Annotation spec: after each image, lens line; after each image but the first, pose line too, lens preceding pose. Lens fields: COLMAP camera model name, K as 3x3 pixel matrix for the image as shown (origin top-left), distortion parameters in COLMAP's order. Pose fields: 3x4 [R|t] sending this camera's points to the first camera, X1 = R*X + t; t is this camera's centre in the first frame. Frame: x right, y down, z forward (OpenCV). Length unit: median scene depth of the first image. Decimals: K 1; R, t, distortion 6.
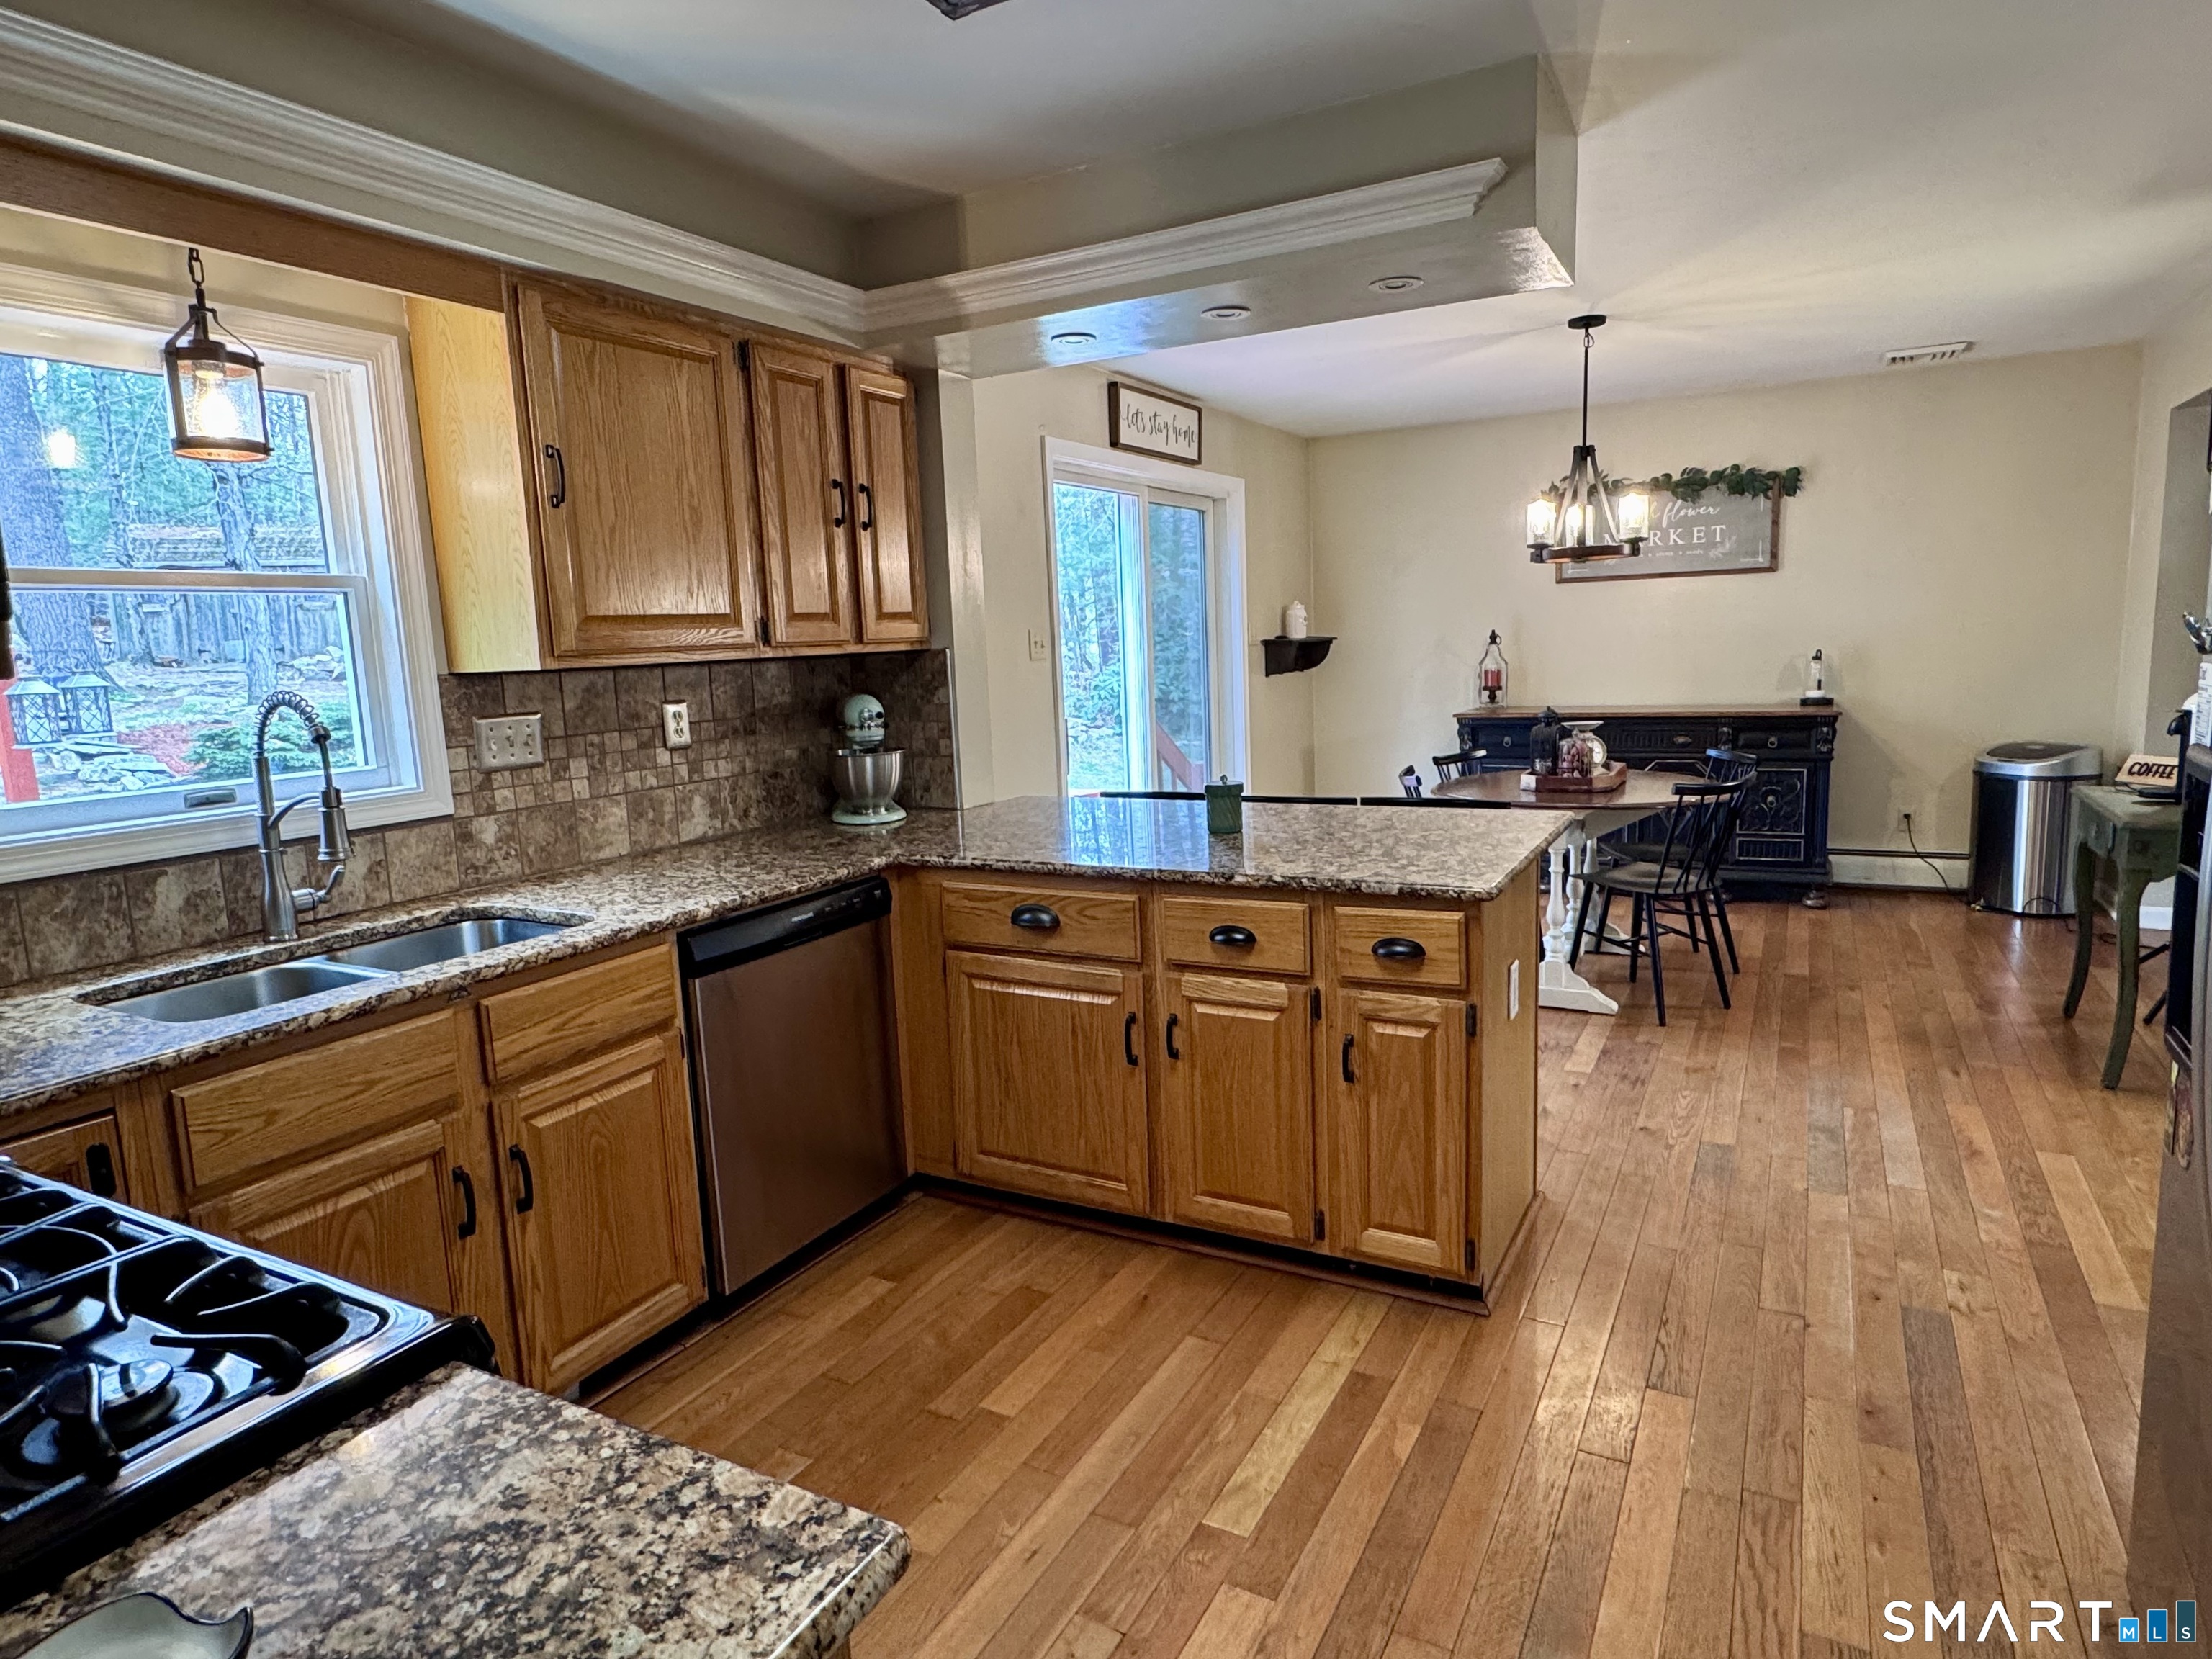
lens RADIAL K [[1273.9, 0, 1096.0], [0, 1273.9, 824.0], [0, 0, 1]] dist [0.006100, 0.000613]
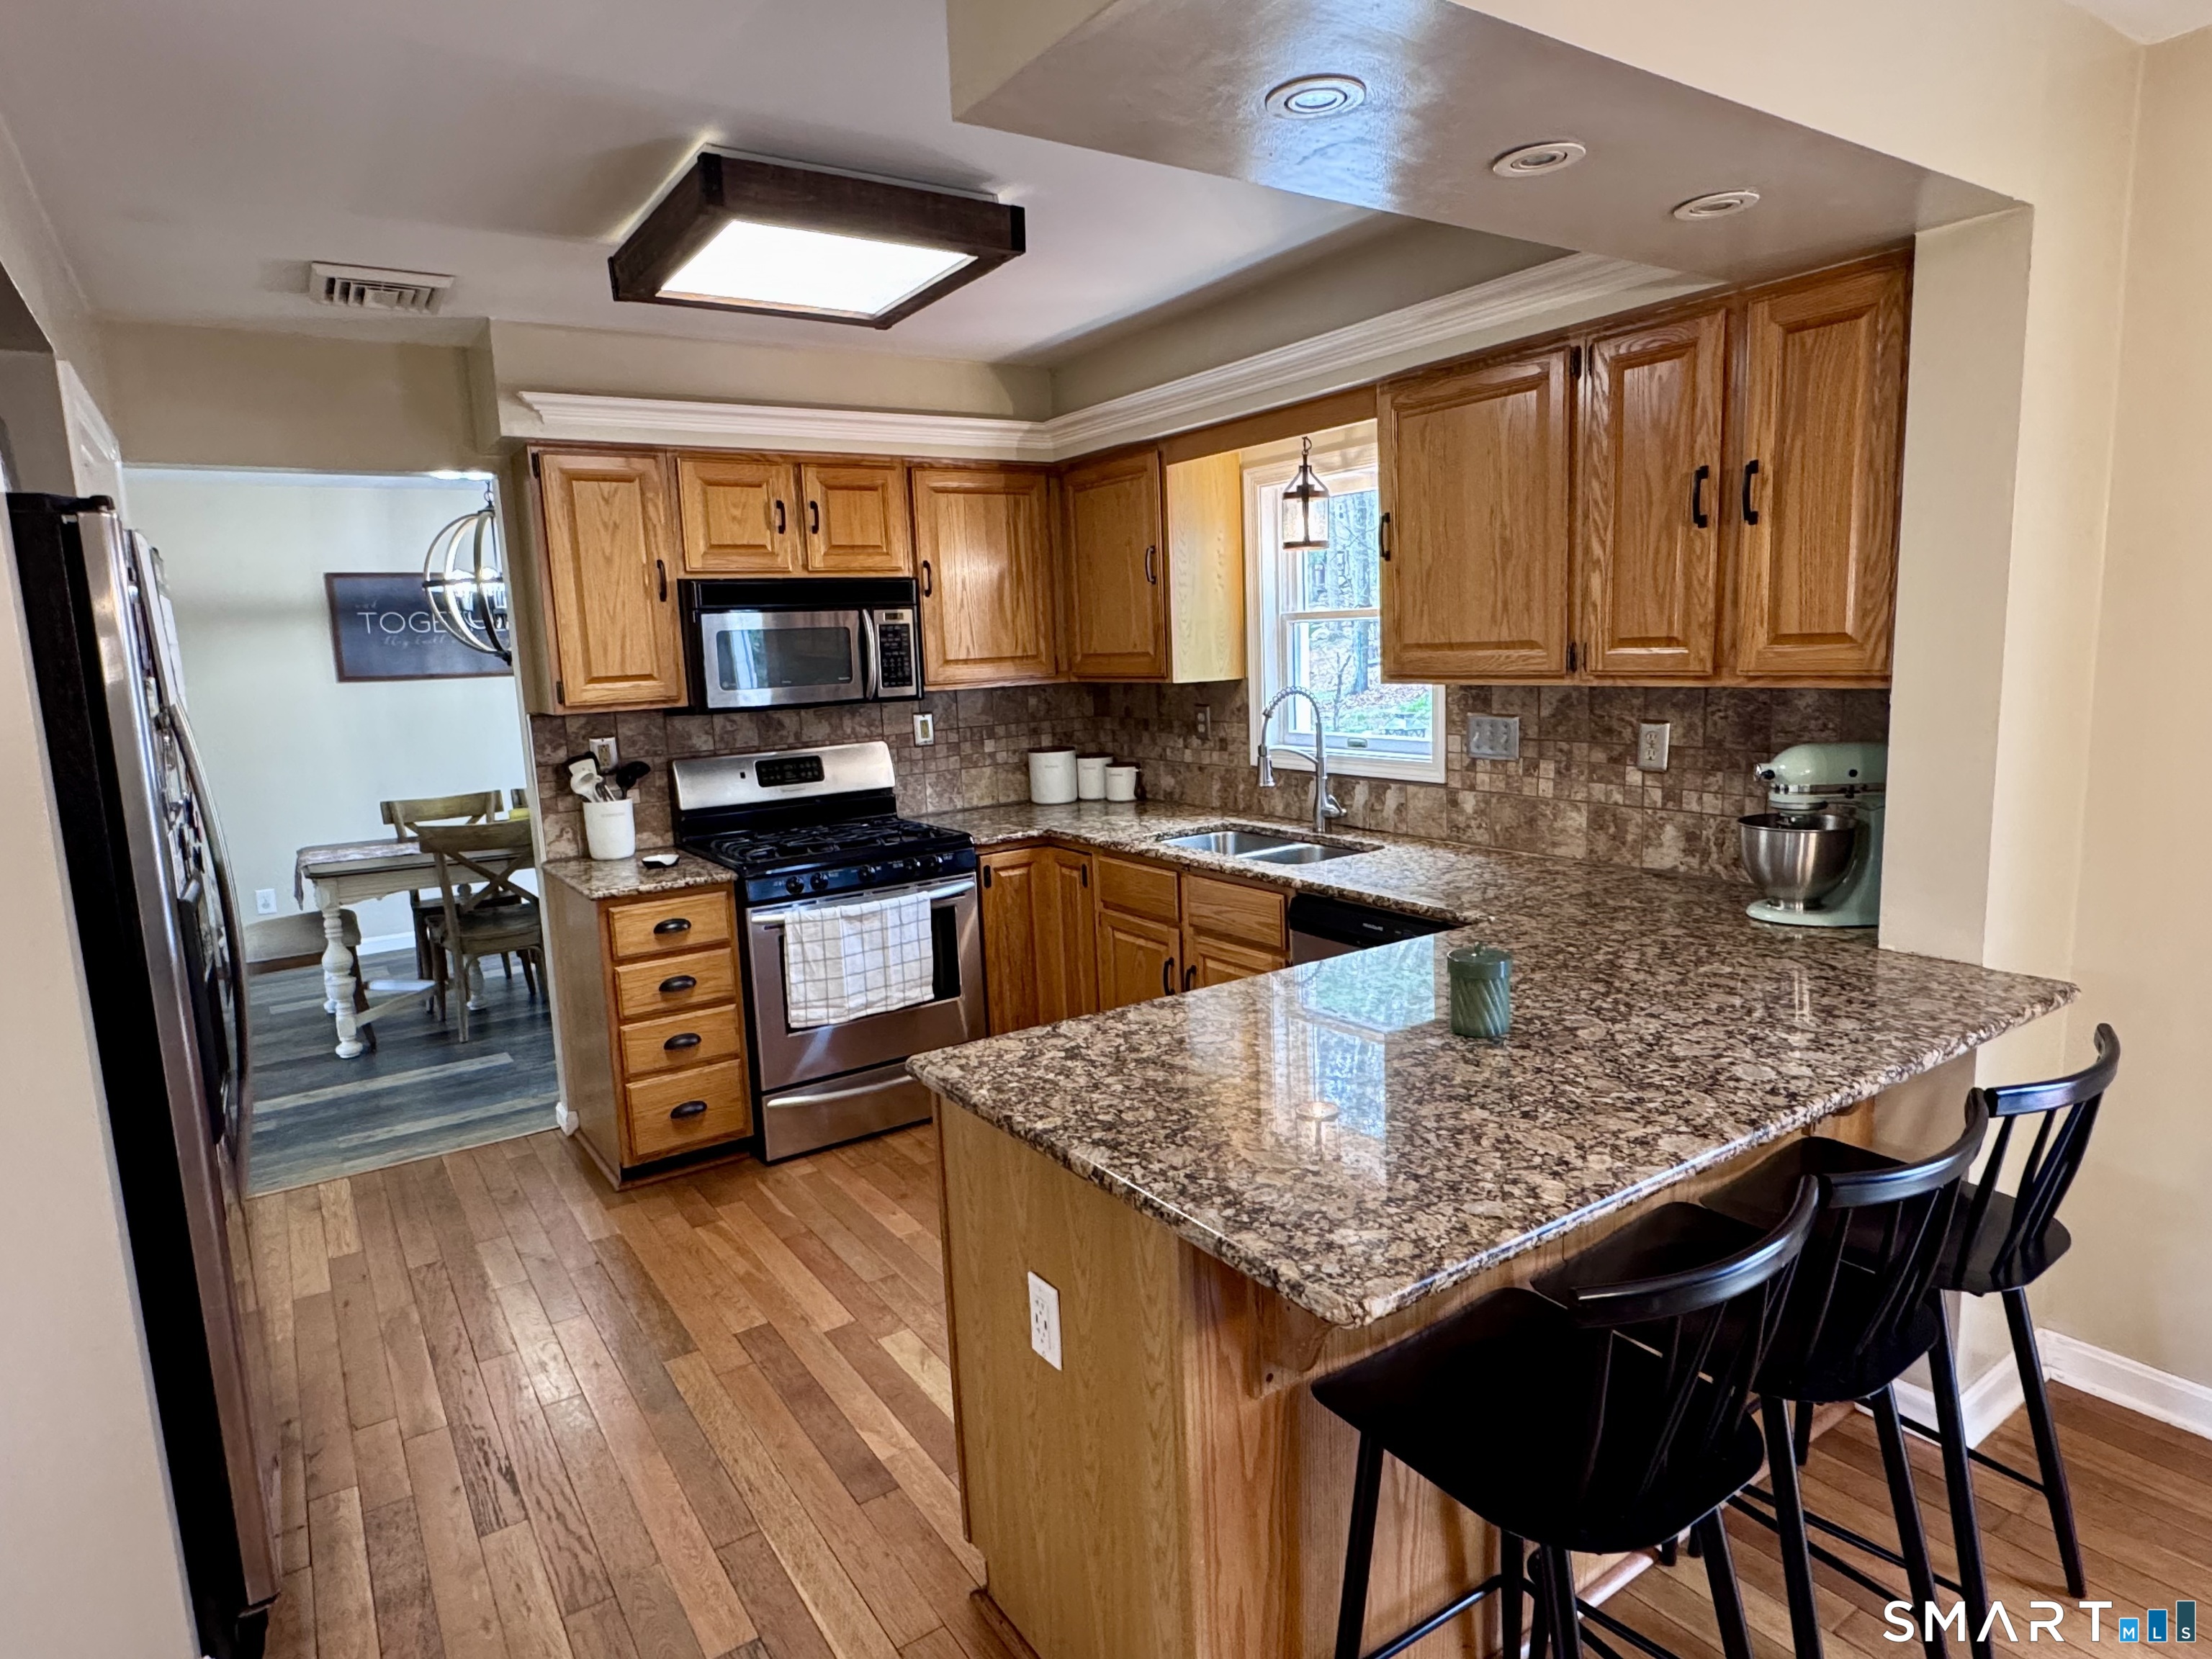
lens RADIAL K [[1273.9, 0, 1098.6], [0, 1273.9, 824.5], [0, 0, 1]] dist [0.006100, 0.000613]
pose [[-0.466138, 0.187602, -0.864593, 0.739919], [-0.070838, 0.966207, 0.247842, -0.242686], [0.881871, 0.176775, -0.437097, 1.136080]]
